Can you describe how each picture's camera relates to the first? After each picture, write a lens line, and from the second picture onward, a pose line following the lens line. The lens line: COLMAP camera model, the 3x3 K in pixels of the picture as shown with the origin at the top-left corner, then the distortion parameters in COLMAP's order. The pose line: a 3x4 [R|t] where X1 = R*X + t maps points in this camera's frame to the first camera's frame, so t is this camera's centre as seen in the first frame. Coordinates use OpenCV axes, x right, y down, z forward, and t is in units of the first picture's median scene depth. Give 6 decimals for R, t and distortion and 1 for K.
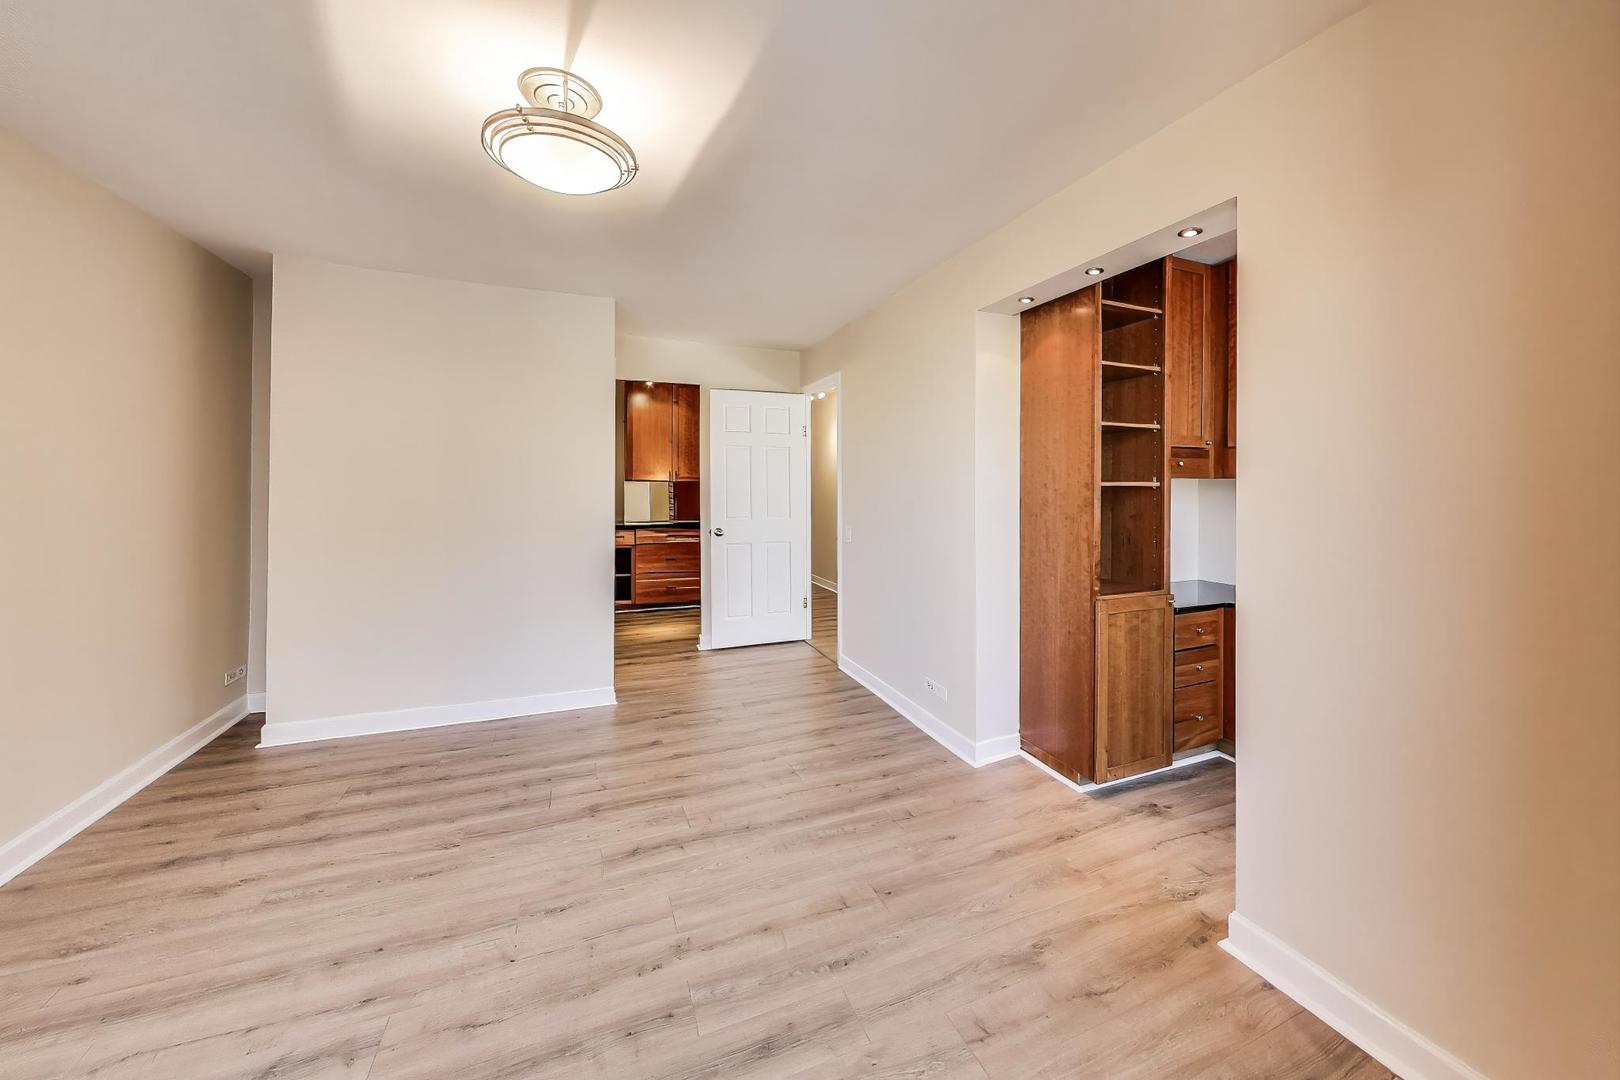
lens RADIAL K [[595.2, 0, 835.5], [0, 595.2, 482.9], [0, 0, 1]] dist [-0.000902, -0.000115]
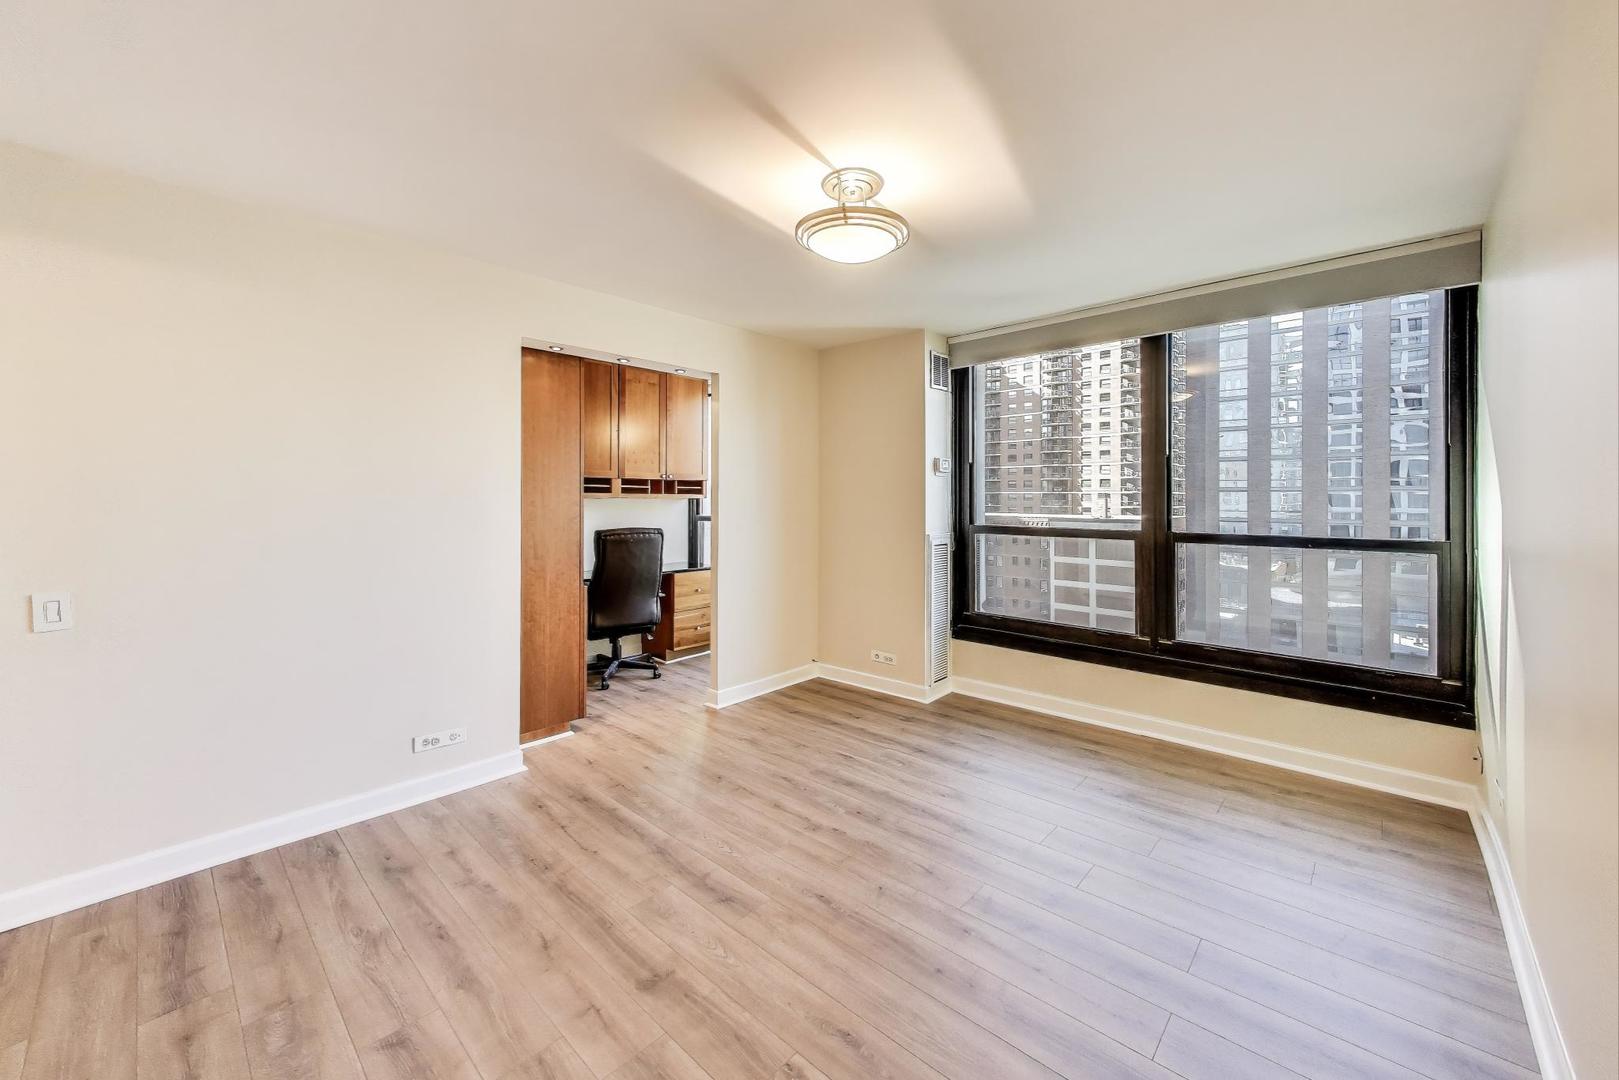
lens RADIAL K [[624.7, 0, 829.3], [0, 624.7, 495.8], [0, 0, 1]] dist [0.013137, -0.000125]
pose [[-0.424531, 0.008139, 0.905377, -1.318258], [0.001547, 0.999965, -0.008264, 0.002001], [-0.905412, -0.002107, -0.424529, 1.292830]]
